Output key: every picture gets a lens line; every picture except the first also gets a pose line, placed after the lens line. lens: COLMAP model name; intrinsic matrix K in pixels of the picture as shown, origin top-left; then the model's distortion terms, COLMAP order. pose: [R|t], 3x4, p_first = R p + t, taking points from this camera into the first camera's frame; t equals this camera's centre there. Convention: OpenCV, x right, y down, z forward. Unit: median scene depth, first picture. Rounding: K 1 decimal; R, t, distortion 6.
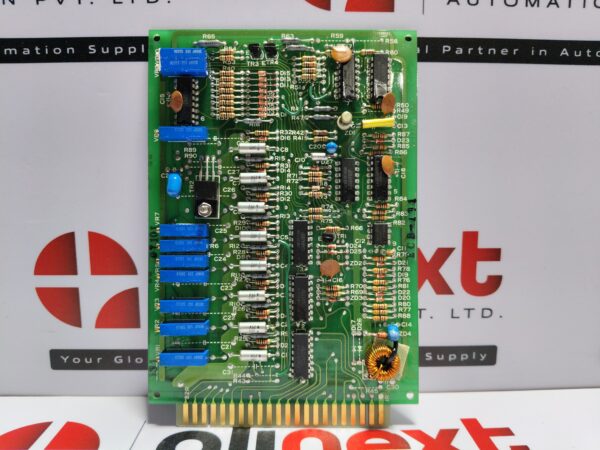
lens RADIAL K [[464.1, 0, 295.0], [0, 464.1, 227.0], [0, 0, 1]] dist [0.024153, -0.089511]
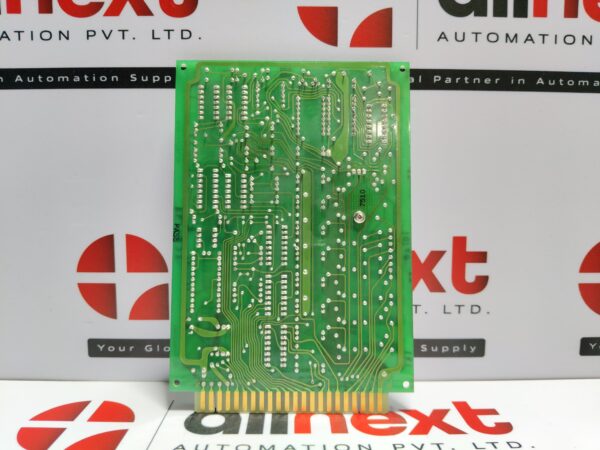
lens RADIAL K [[464.1, 0, 295.6], [0, 464.1, 230.6], [0, 0, 1]] dist [0.024153, -0.089511]
pose [[0.999934, 0.006174, -0.009657, -0.015109], [-0.006598, 0.998985, -0.044560, 0.052808], [0.009372, 0.044621, 0.998960, -0.154721]]
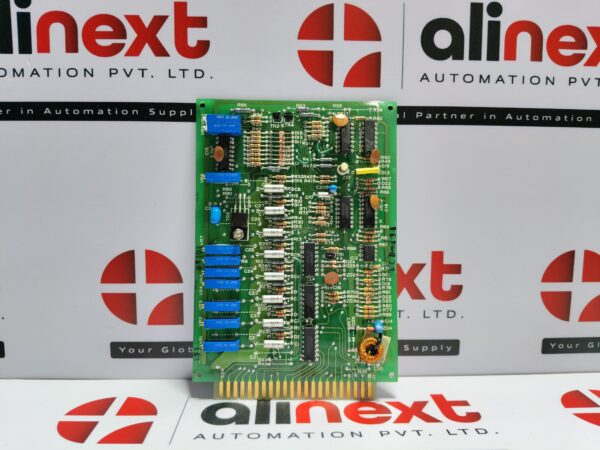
lens RADIAL K [[464.1, 0, 295.5], [0, 464.1, 229.3], [0, 0, 1]] dist [0.024153, -0.089511]
pose [[0.999785, 0.006865, 0.019541, -0.053939], [-0.006330, 0.999608, -0.027282, -0.015193], [-0.019720, 0.027152, 0.999437, -0.328488]]
